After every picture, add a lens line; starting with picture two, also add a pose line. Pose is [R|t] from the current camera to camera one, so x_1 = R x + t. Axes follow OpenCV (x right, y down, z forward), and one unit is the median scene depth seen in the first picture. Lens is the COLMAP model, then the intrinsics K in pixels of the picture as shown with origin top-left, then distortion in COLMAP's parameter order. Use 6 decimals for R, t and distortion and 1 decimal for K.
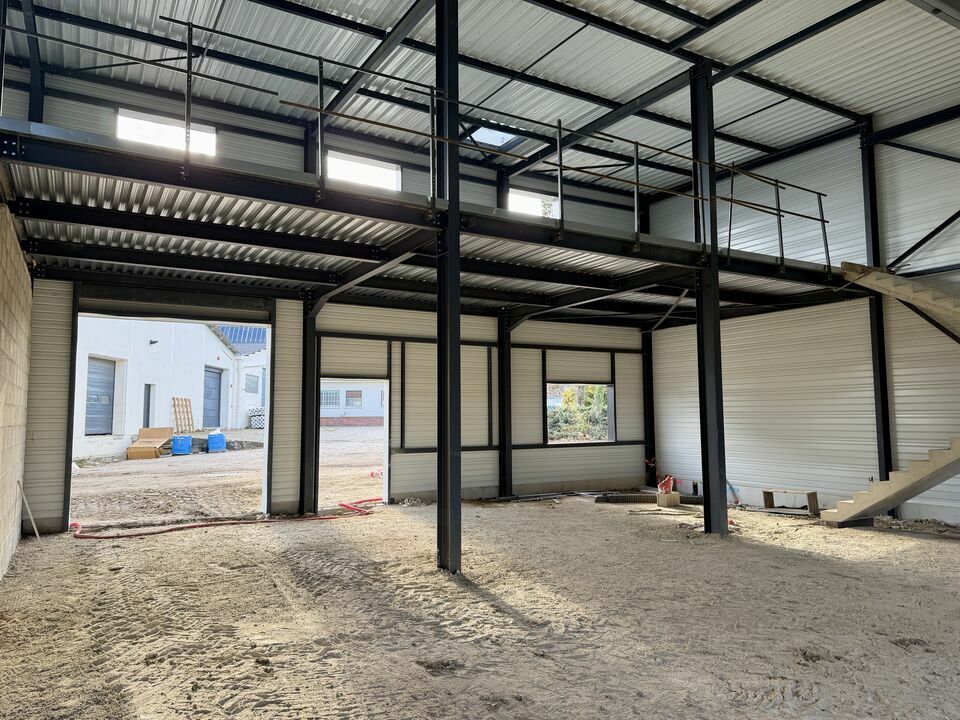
lens RADIAL K [[676.2, 0, 479.0], [0, 676.2, 356.7], [0, 0, 1]] dist [0.050607, -0.052926]
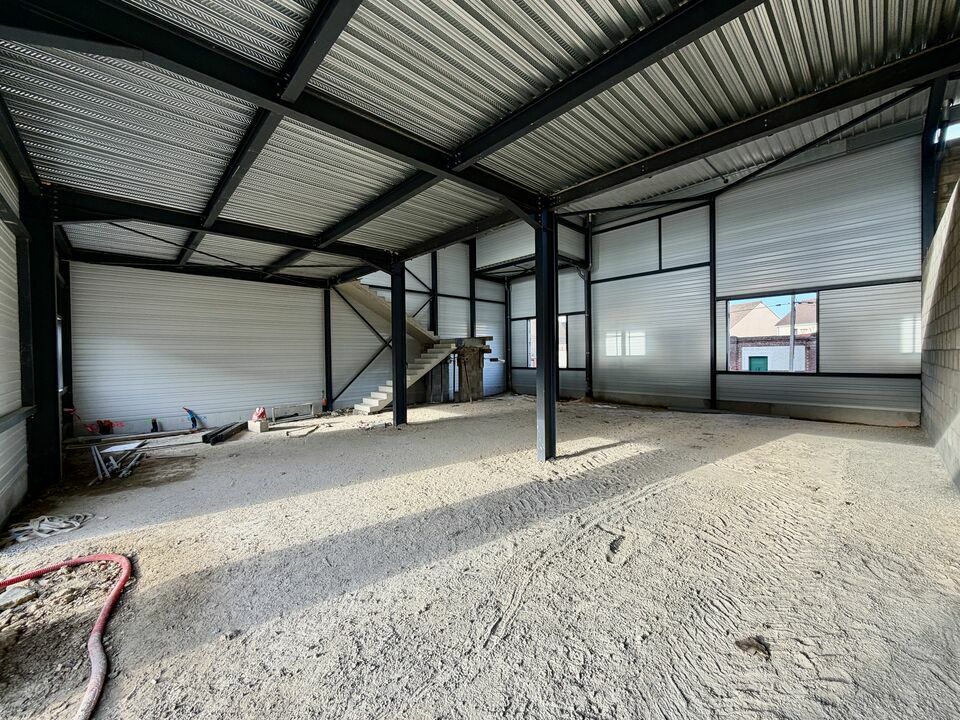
lens RADIAL K [[384.0, 0, 482.8], [0, 384.0, 361.0], [0, 0, 1]] dist [0.001099, -0.000101]
pose [[-0.224977, -0.004711, 0.974353, -0.513526], [-0.070120, 0.997474, -0.011368, 0.086478], [-0.971838, -0.070879, -0.224739, 0.855589]]
